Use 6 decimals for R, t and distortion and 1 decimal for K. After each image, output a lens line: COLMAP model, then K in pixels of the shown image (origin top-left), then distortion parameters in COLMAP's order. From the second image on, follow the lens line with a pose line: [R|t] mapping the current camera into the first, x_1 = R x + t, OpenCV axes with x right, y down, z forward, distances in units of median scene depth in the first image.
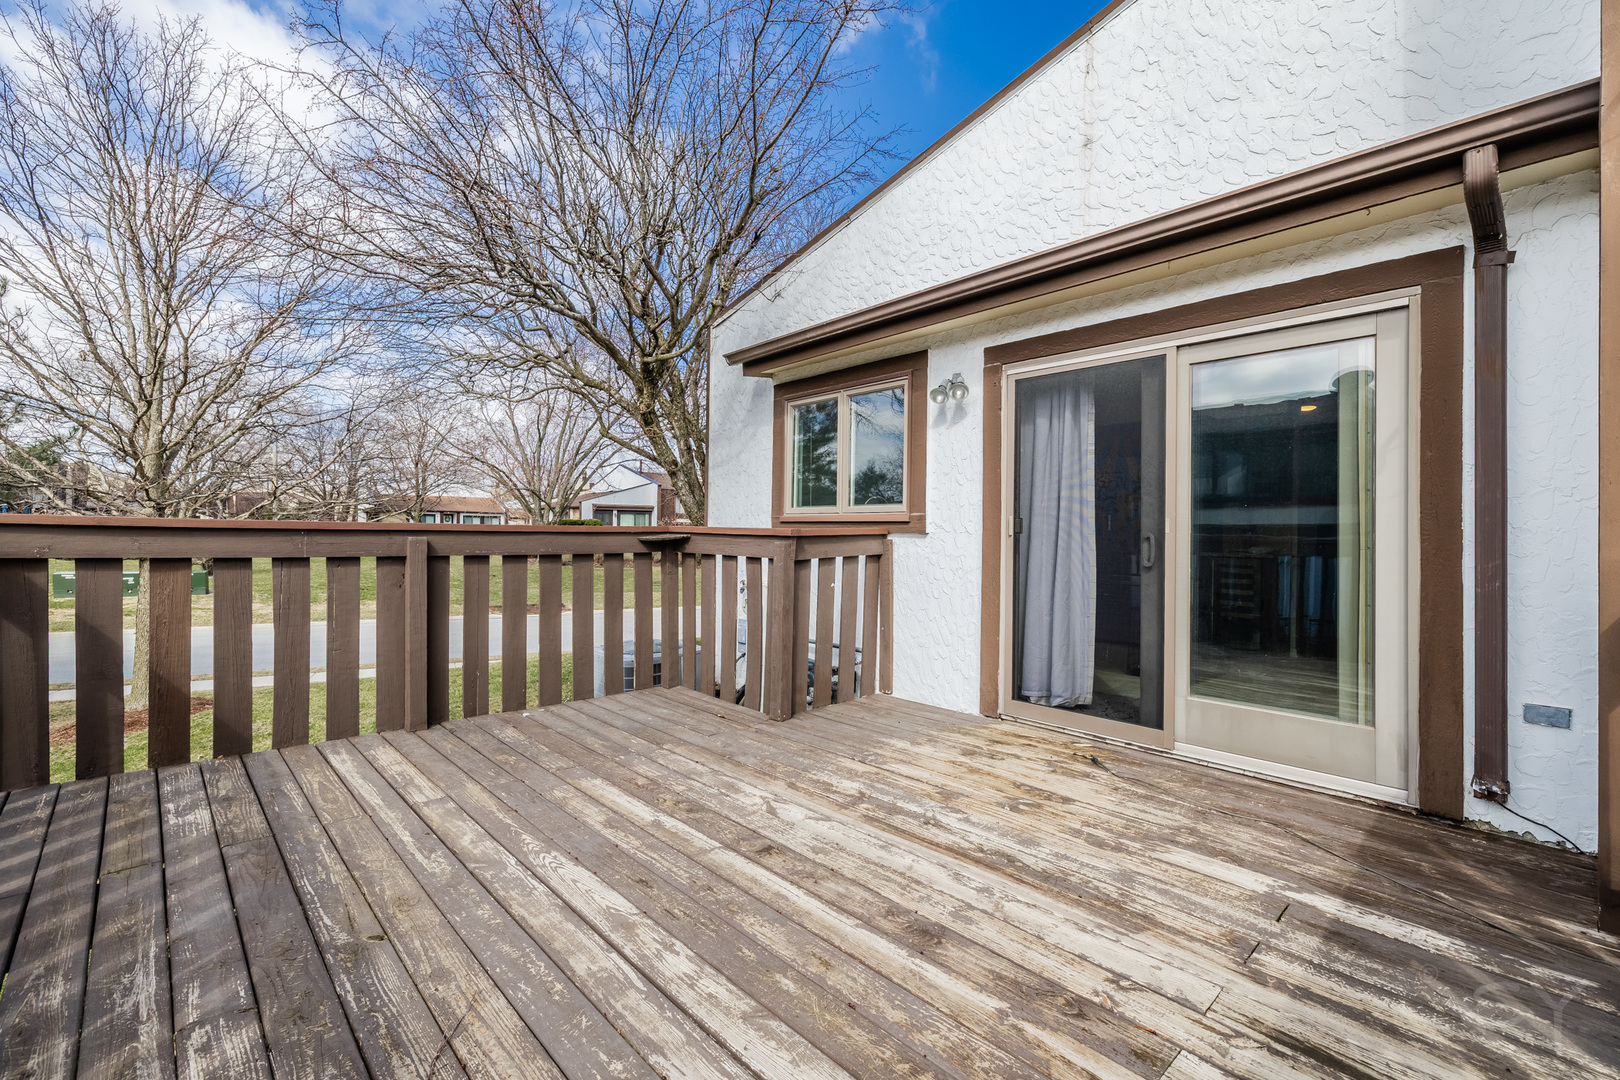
lens RADIAL K [[704.0, 0, 802.5], [0, 704.0, 533.0], [0, 0, 1]] dist [0.000894, 0.000031]
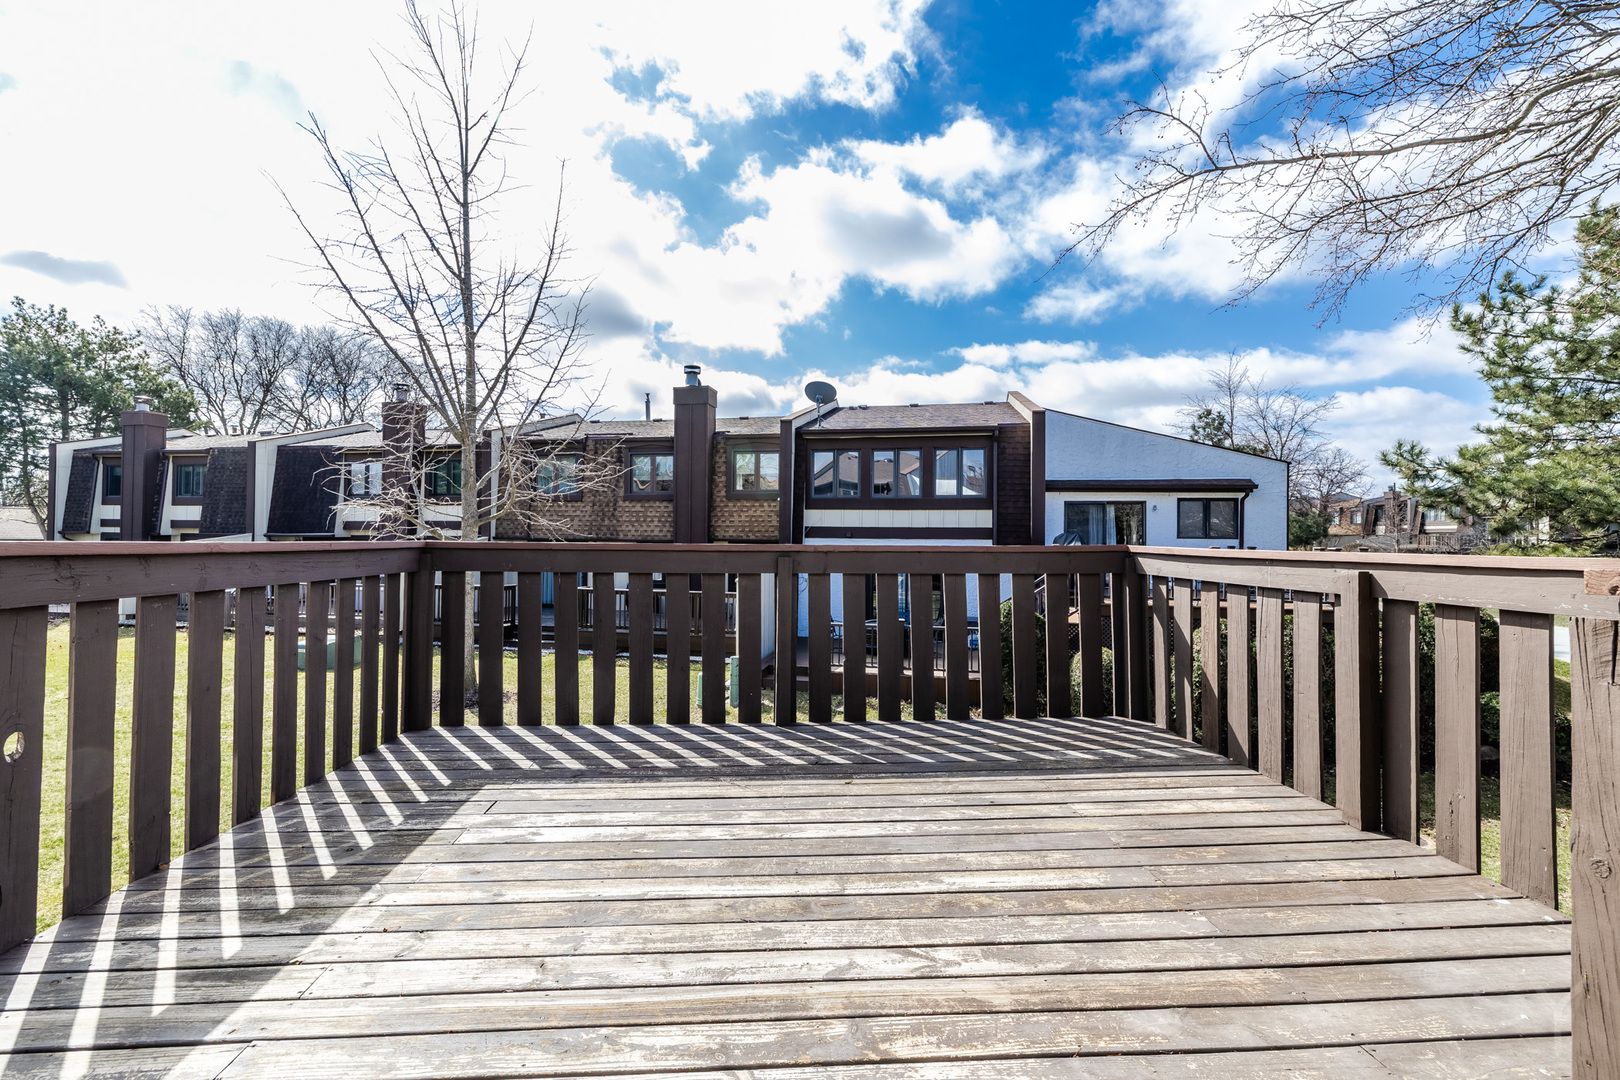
lens RADIAL K [[704.0, 0, 805.2], [0, 704.0, 539.8], [0, 0, 1]] dist [0.000894, 0.000031]
pose [[-0.647798, -0.018344, -0.761591, 0.621586], [-0.008698, 0.999823, -0.016683, -0.014970], [0.761762, -0.004183, -0.647843, 1.501911]]
